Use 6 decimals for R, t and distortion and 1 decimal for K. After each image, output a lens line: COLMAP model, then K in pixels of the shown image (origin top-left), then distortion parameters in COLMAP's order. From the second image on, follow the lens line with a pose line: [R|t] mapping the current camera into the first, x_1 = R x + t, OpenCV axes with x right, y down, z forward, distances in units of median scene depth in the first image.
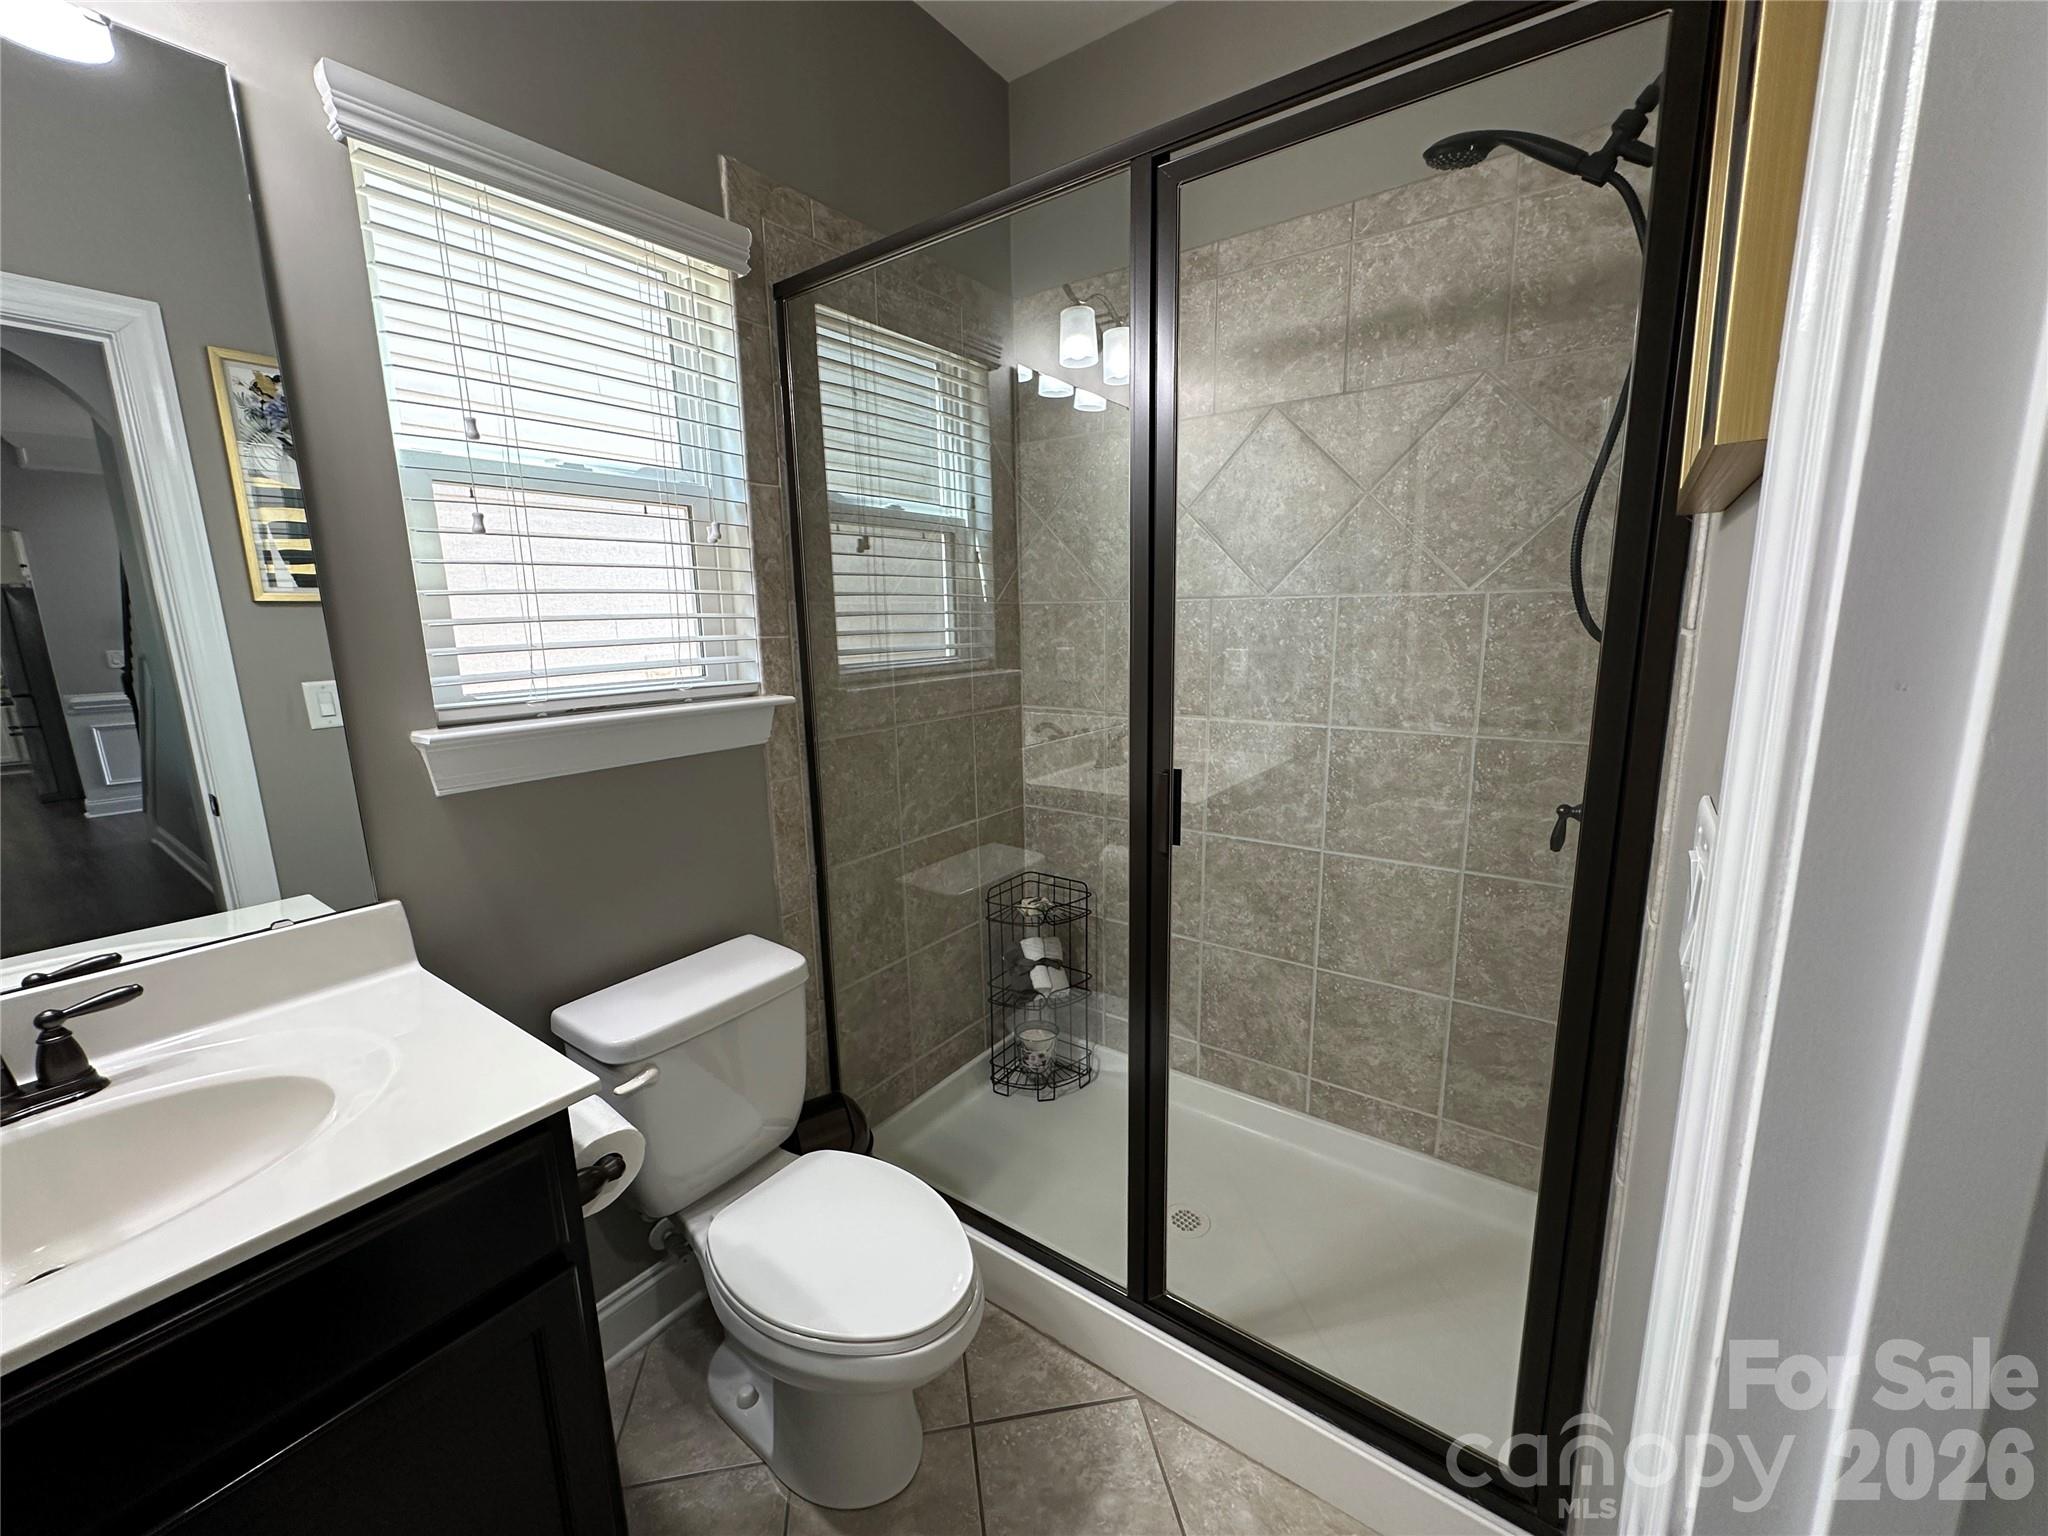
lens RADIAL K [[809.7, 0, 1020.1], [0, 809.7, 768.3], [0, 0, 1]] dist [-0.005386, 0.001973]
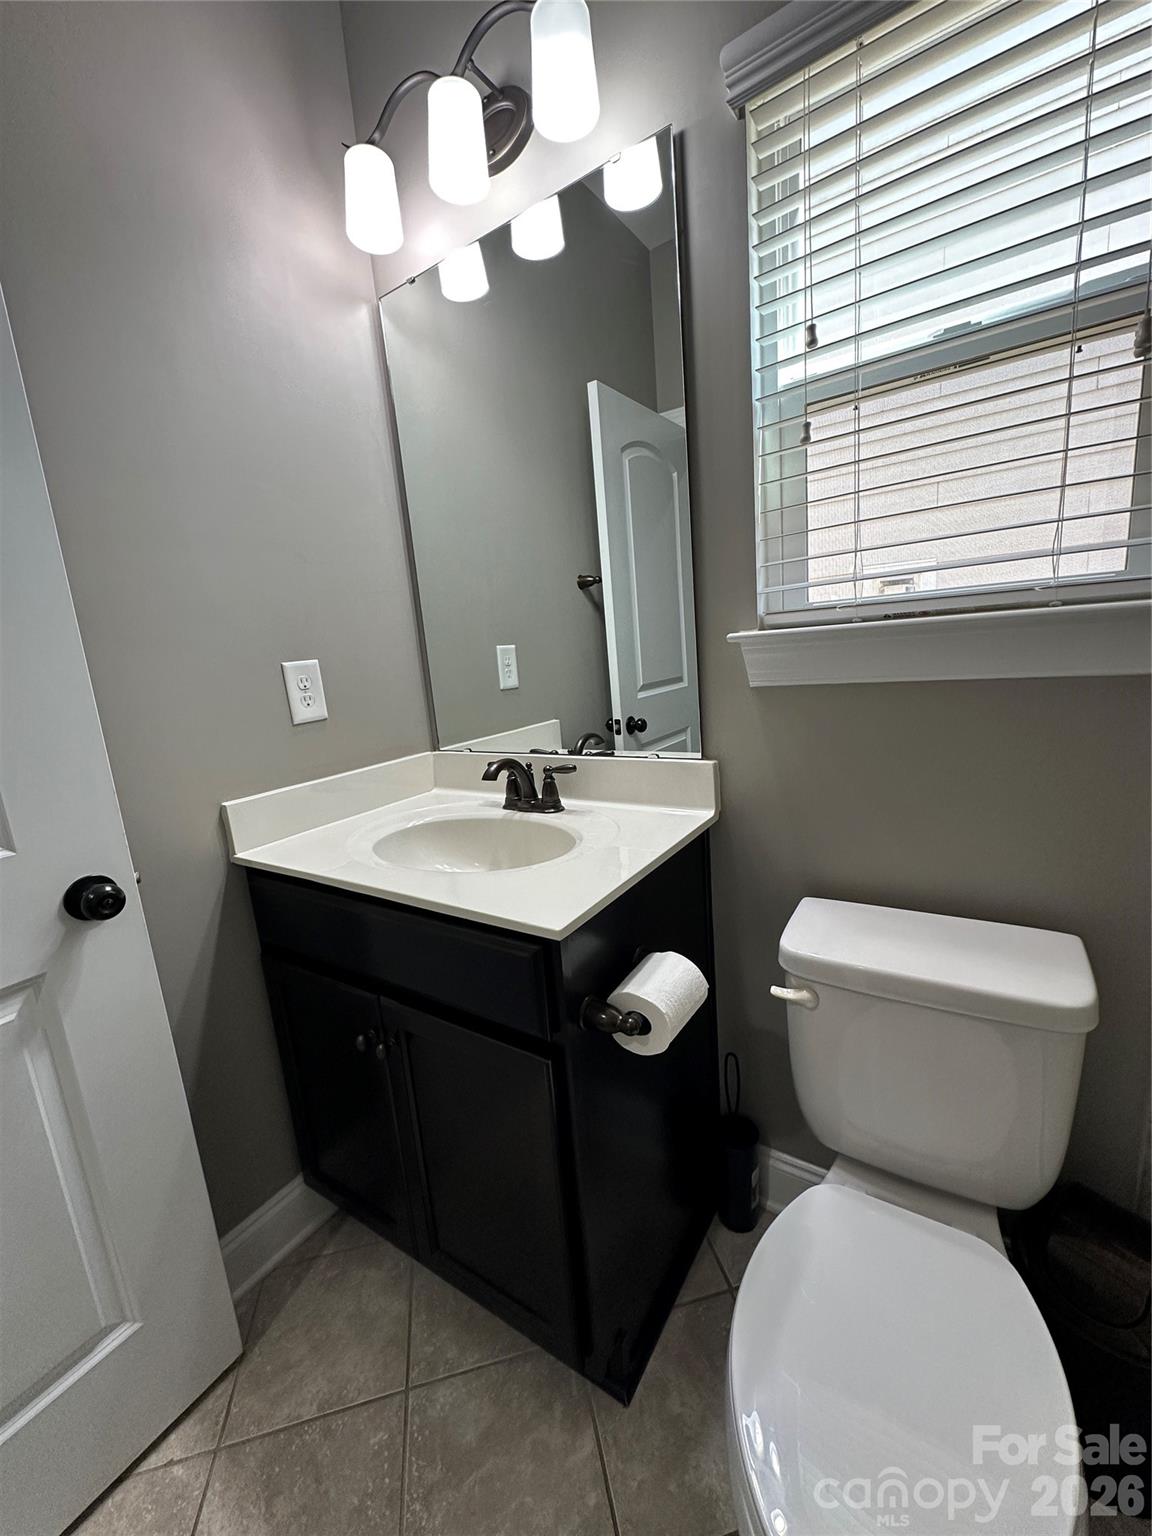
lens RADIAL K [[607.3, 0, 572.1], [0, 607.3, 766.9], [0, 0, 1]] dist [-0.005386, 0.001973]
pose [[0.044316, 0.216758, -0.975219, 0.189713], [-0.098133, 0.972401, 0.211673, -0.015061], [0.994186, 0.086321, 0.064364, 0.690647]]
